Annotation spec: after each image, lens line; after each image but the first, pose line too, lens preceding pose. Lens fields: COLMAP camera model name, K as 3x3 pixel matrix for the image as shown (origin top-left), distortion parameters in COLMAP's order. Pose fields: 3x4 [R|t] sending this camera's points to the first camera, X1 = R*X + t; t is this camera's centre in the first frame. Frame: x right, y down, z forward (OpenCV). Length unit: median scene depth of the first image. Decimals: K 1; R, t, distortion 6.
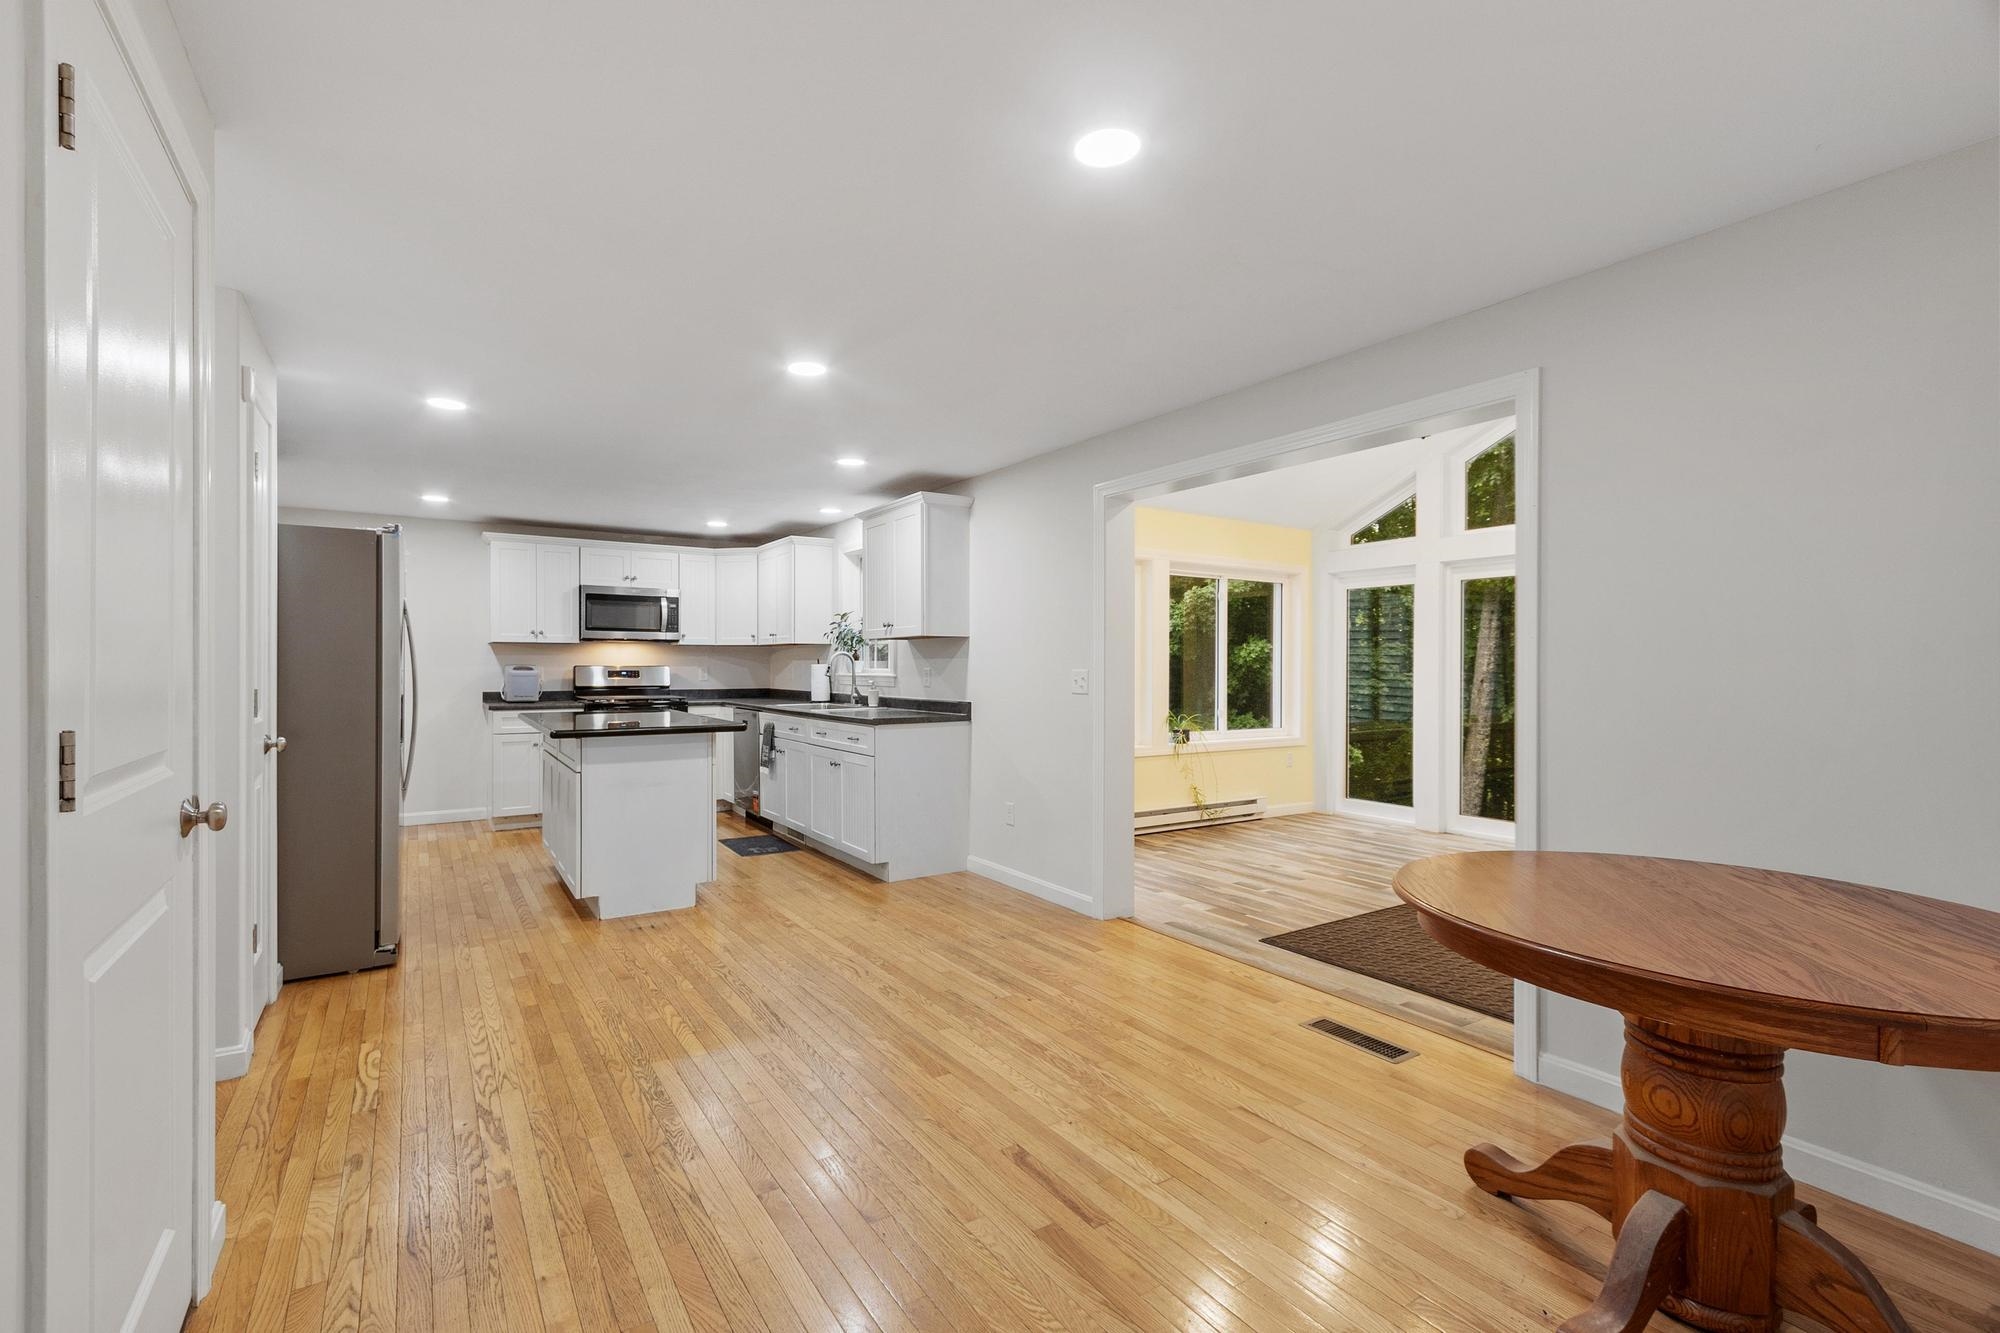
lens RADIAL K [[879.6, 0, 935.6], [0, 879.6, 674.2], [0, 0, 1]] dist [0.006544, -0.001734]
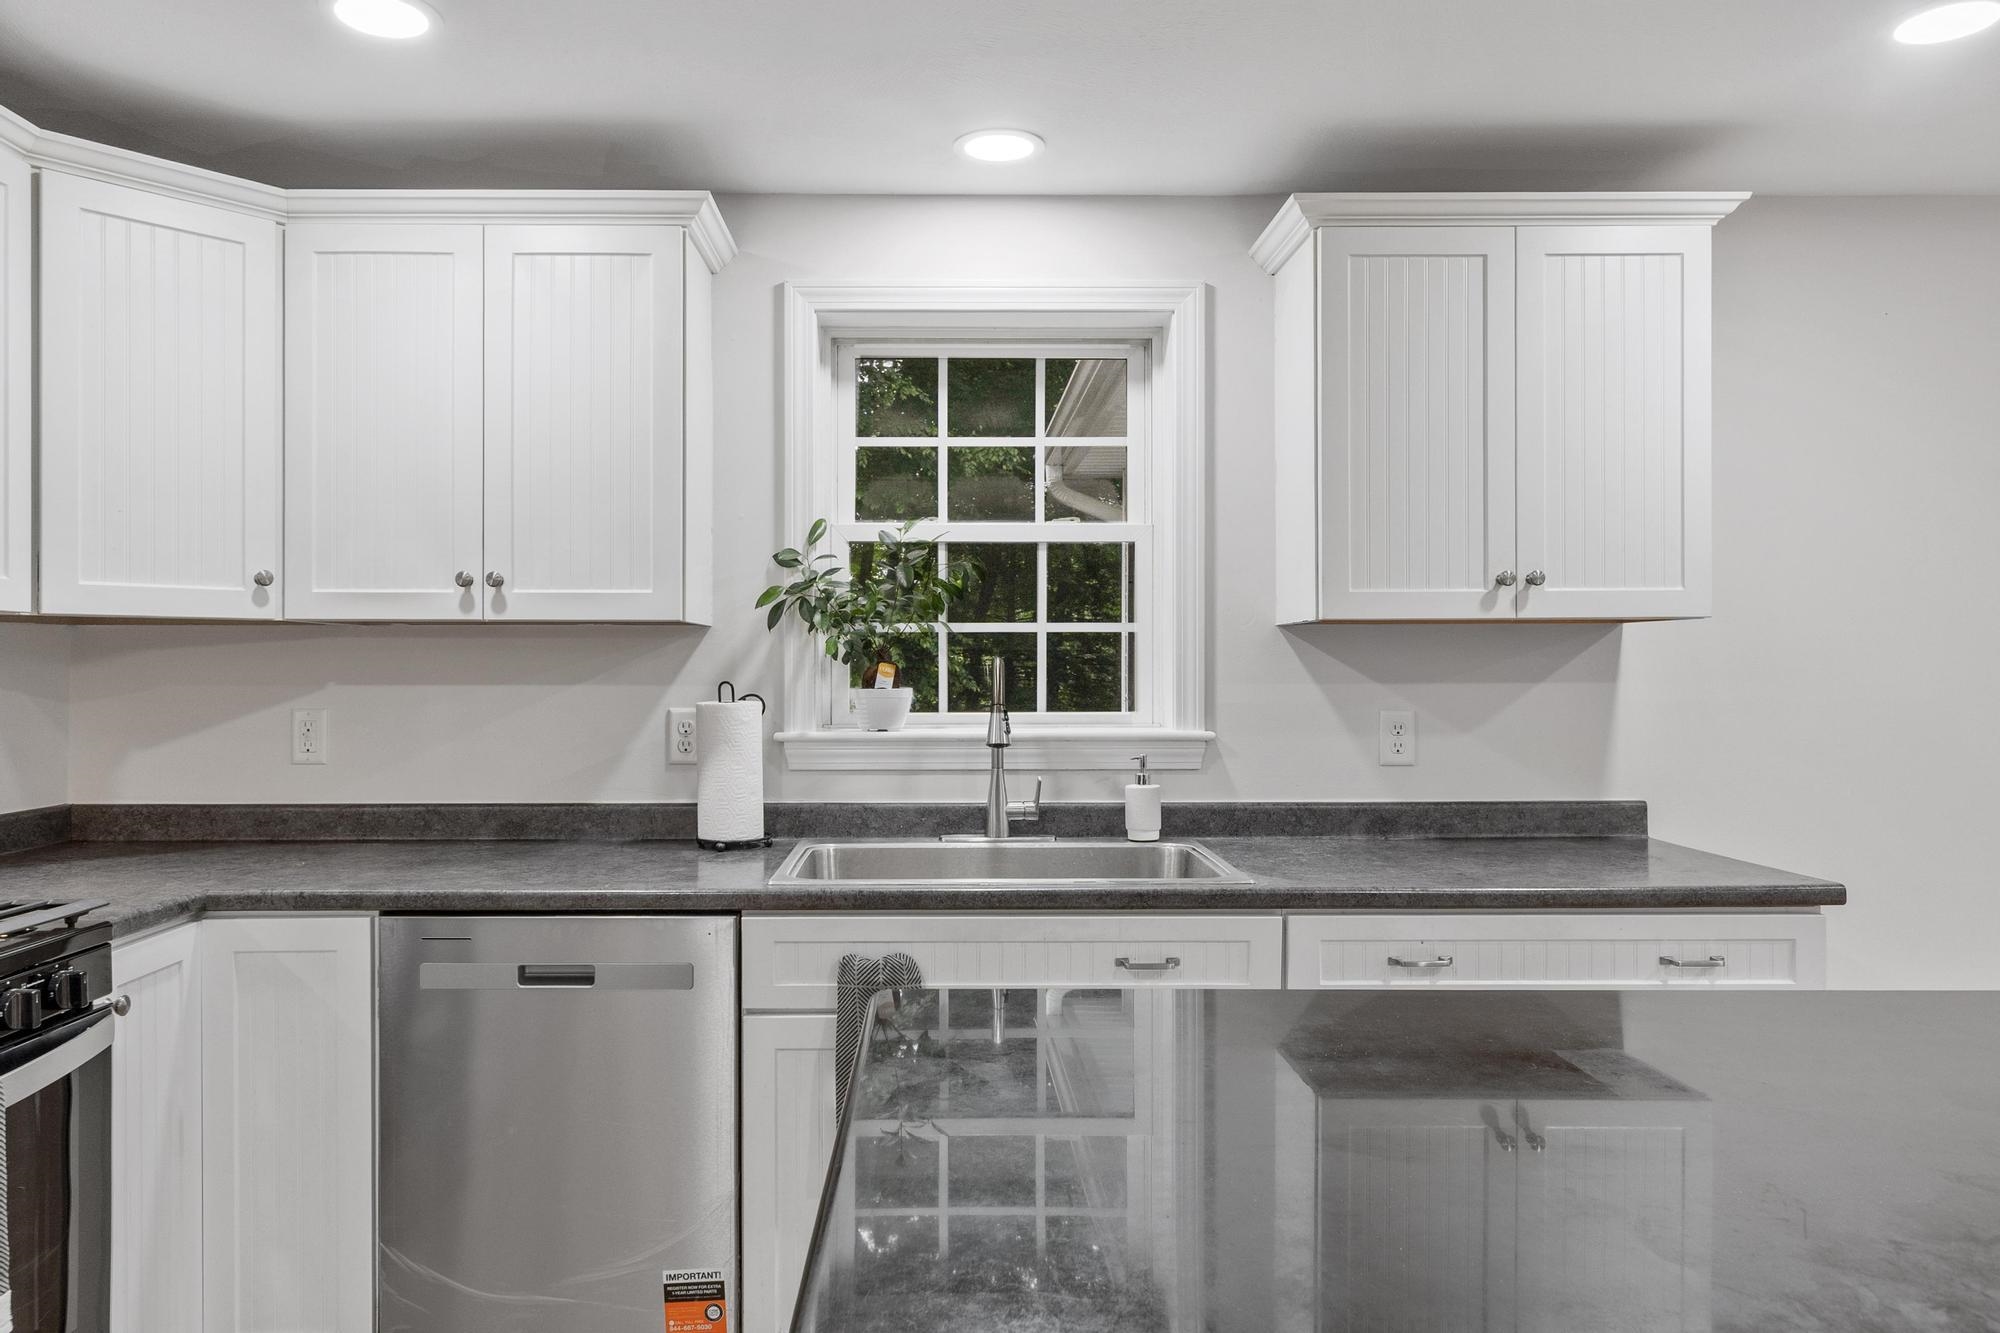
lens RADIAL K [[1312.7, 0, 960.2], [0, 1312.7, 665.7], [0, 0, 1]] dist [-0.012444, -0.006971]
pose [[0.504747, 0.004372, 0.863256, -0.753382], [0.011248, 0.999869, -0.011641, -0.028728], [-0.863194, 0.015586, 0.504632, 1.265920]]
